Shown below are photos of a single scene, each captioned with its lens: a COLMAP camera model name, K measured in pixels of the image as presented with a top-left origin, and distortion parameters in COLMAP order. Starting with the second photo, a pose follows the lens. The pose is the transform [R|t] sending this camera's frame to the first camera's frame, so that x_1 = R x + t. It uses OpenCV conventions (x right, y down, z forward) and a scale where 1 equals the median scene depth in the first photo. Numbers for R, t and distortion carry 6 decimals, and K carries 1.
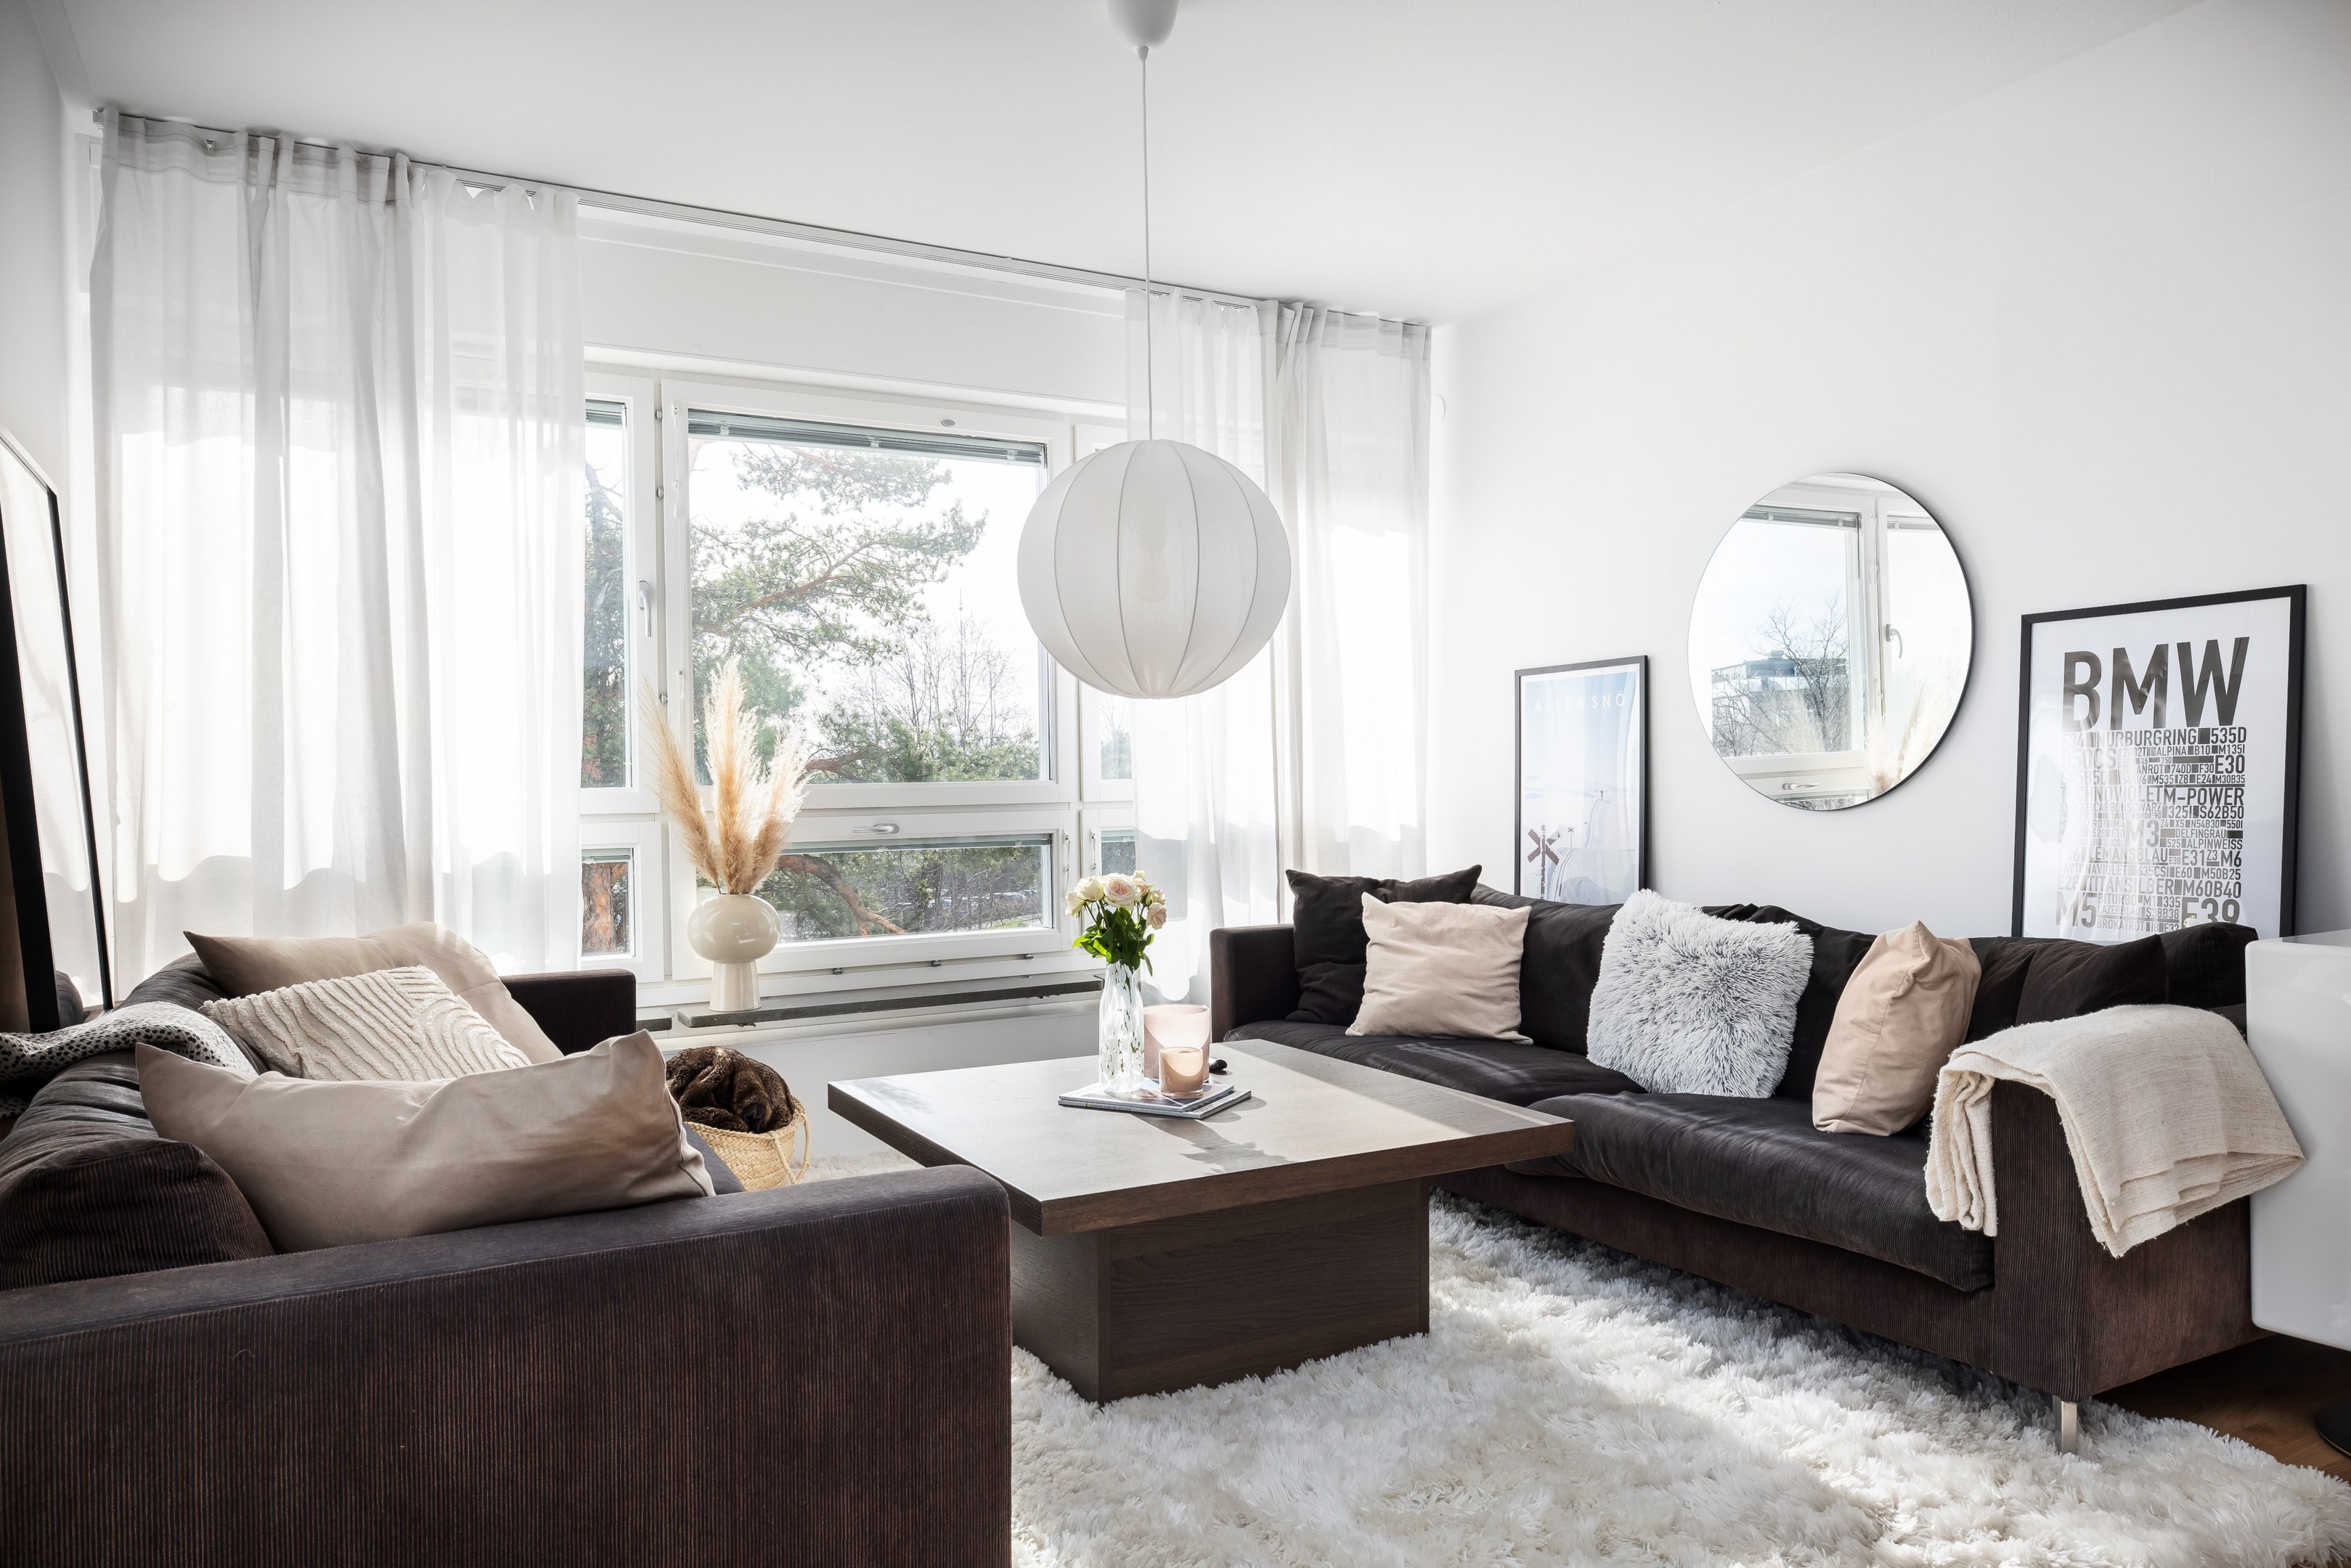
lens RADIAL K [[1582.3, 0, 1175.5], [0, 1582.3, 784.0], [0, 0, 1]] dist [-0.006856, -0.000346]
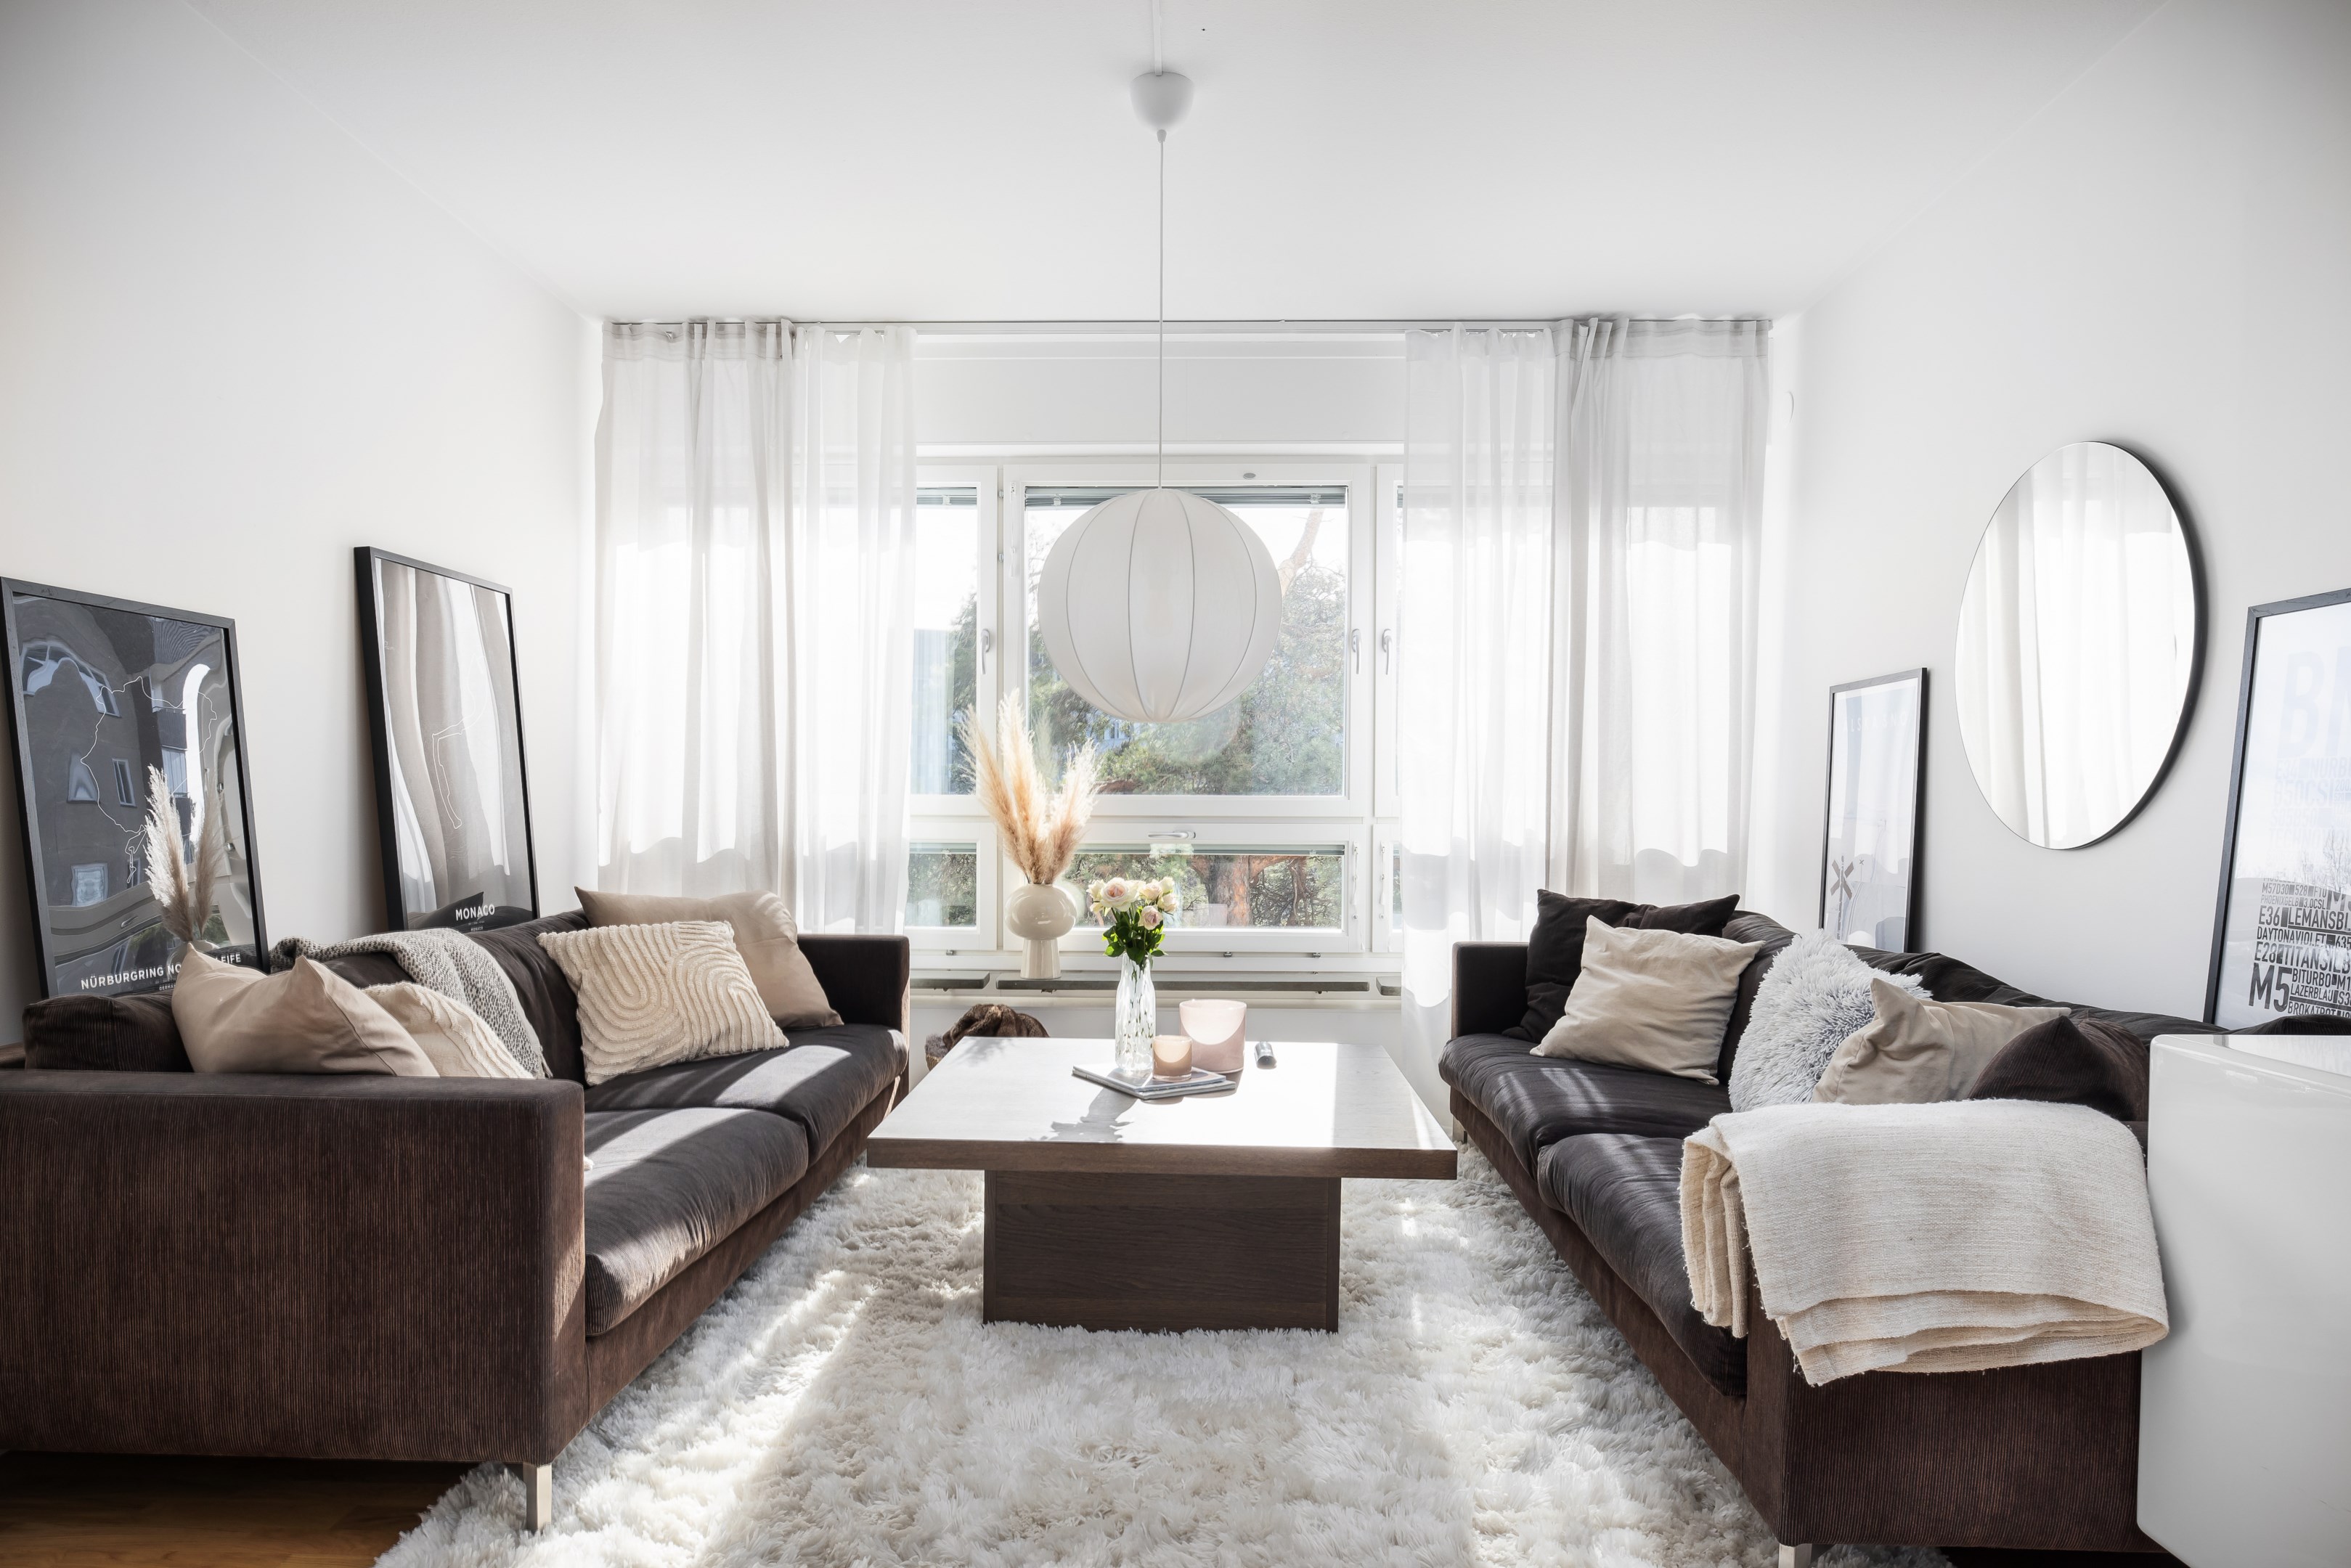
lens RADIAL K [[1447.0, 0, 1175.5], [0, 1447.0, 848.5], [0, 0, 1]] dist [-0.007183, -0.000193]
pose [[0.854615, 0.038058, -0.517866, 0.399930], [-0.019506, 0.998959, 0.041225, -0.006124], [0.518896, -0.025130, 0.854468, 0.100424]]
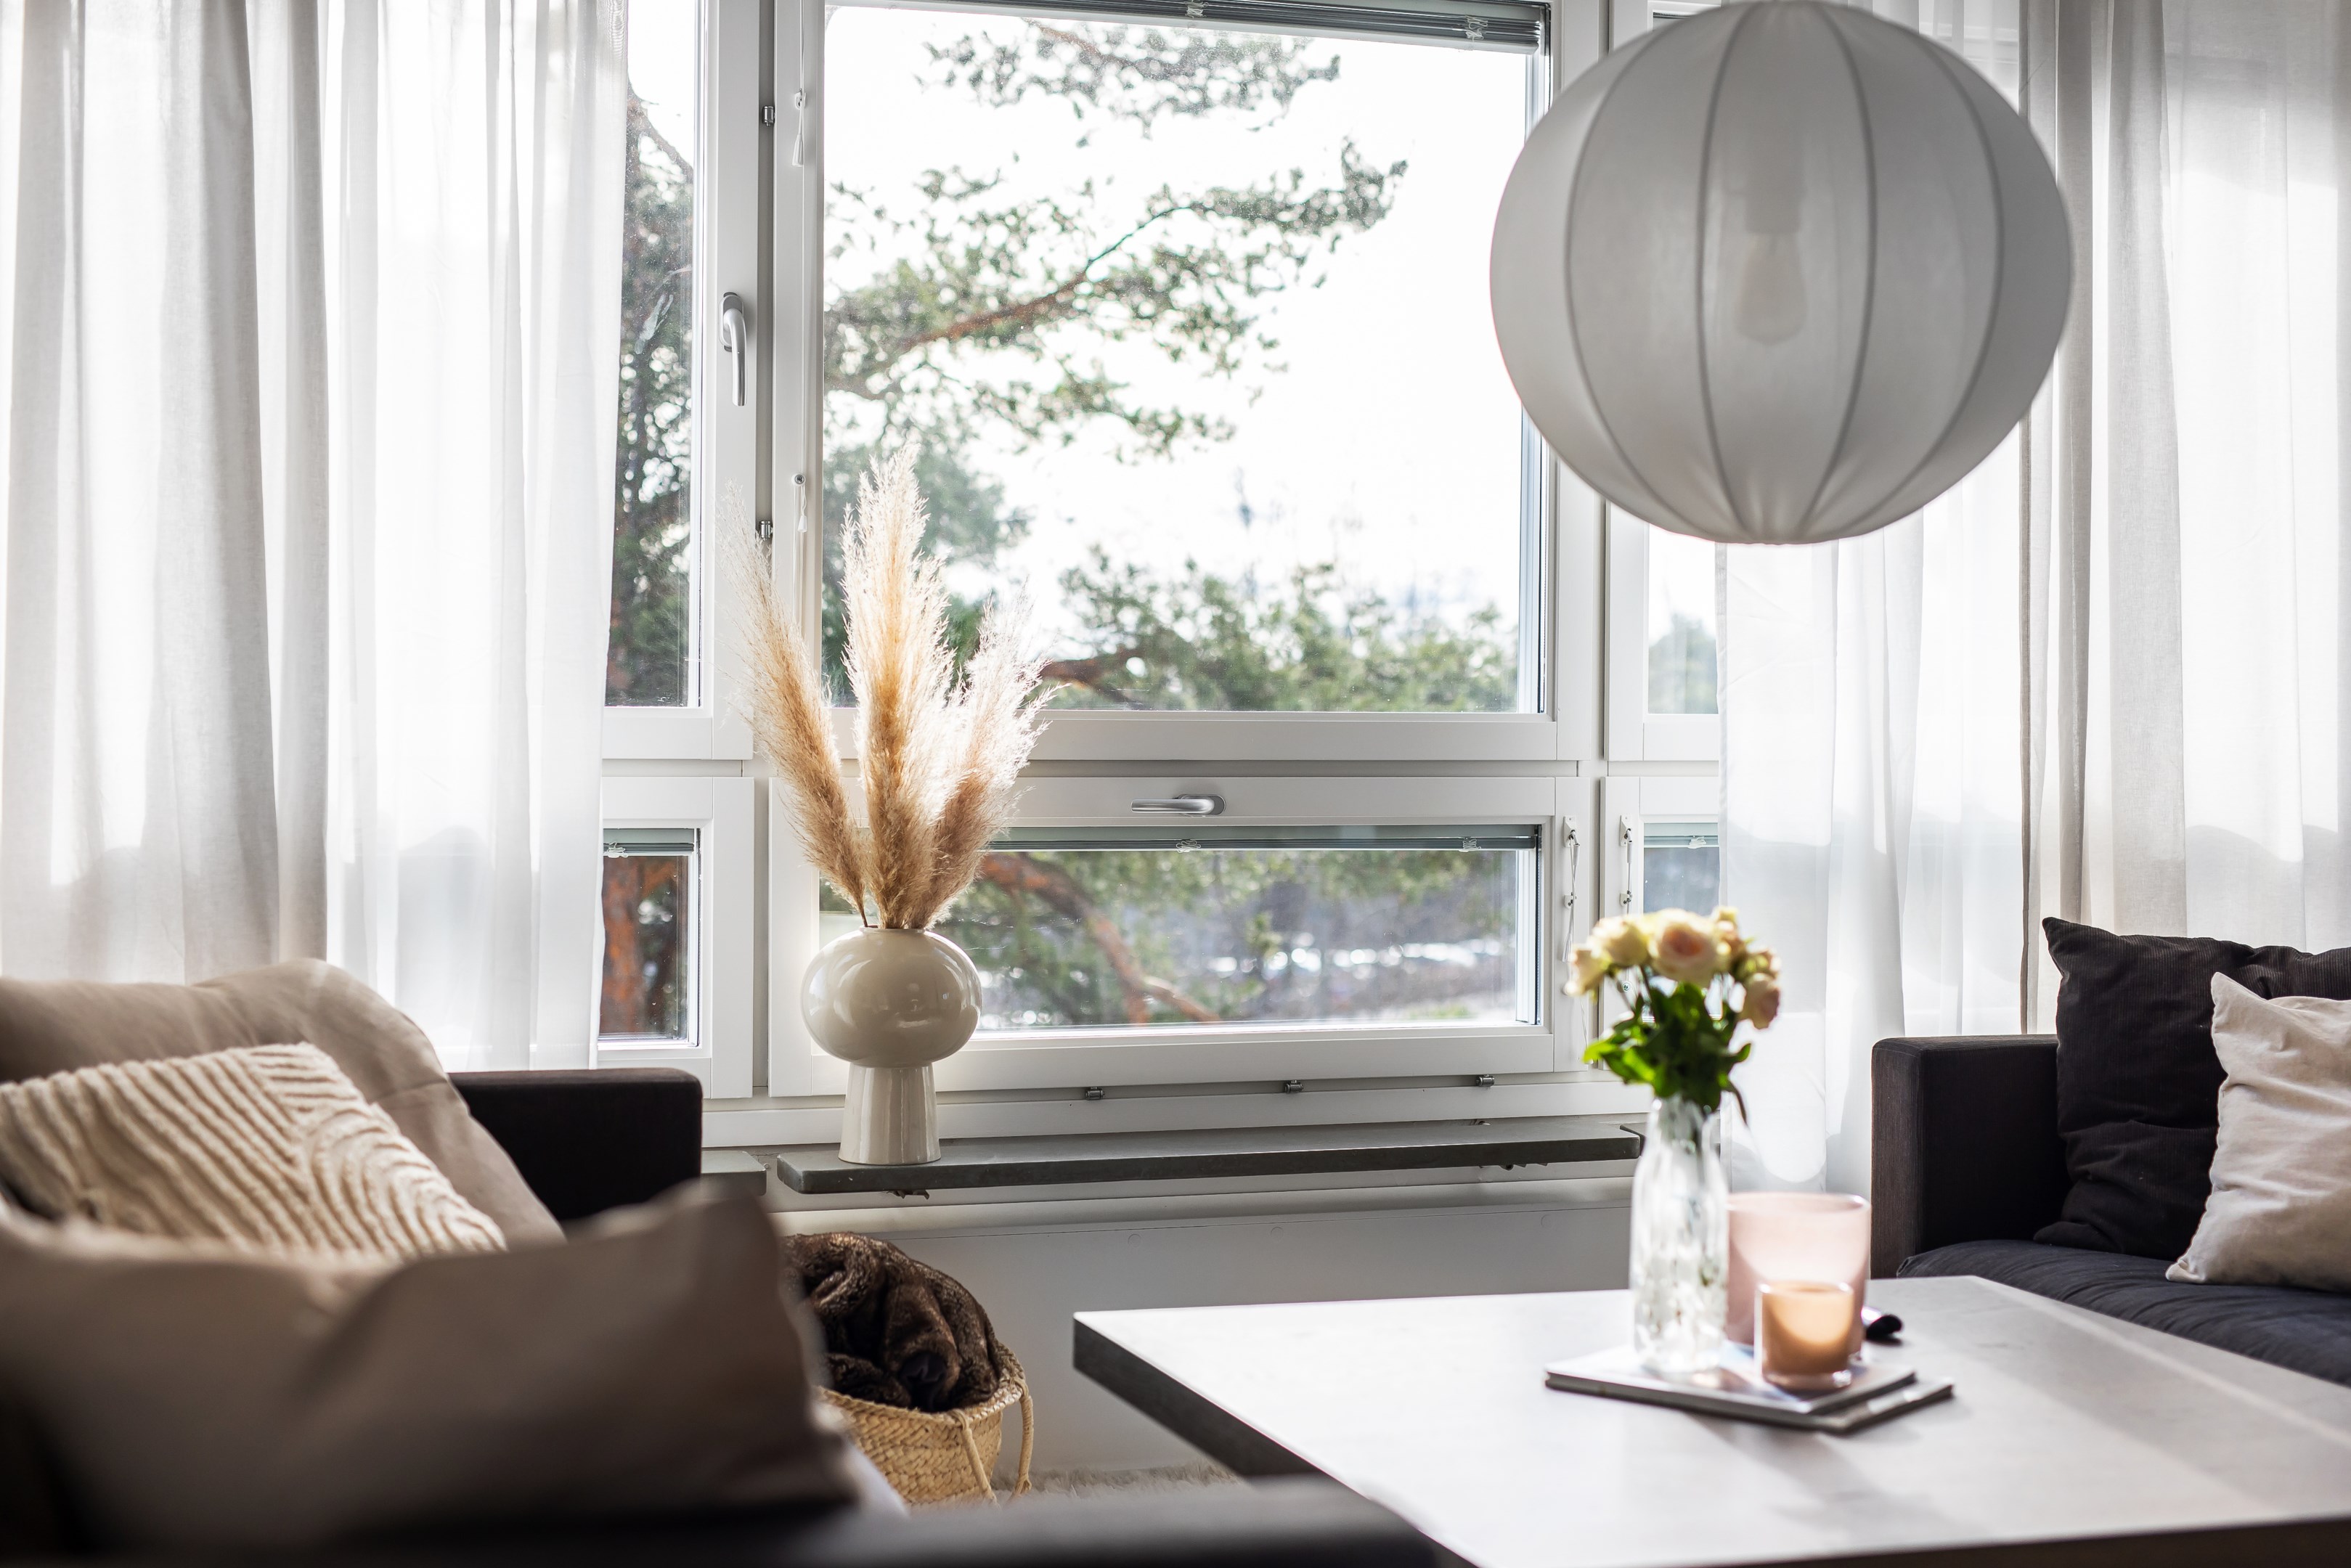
lens RADIAL K [[3396.1, 0, 1175.5], [0, 3396.1, 784.0], [0, 0, 1]] dist [-0.023216, 0.074978]
pose [[0.983049, 0.027589, -0.181258, -0.001395], [-0.024235, 0.999492, 0.020694, 0.000616], [0.181736, -0.015950, 0.983218, -0.026467]]
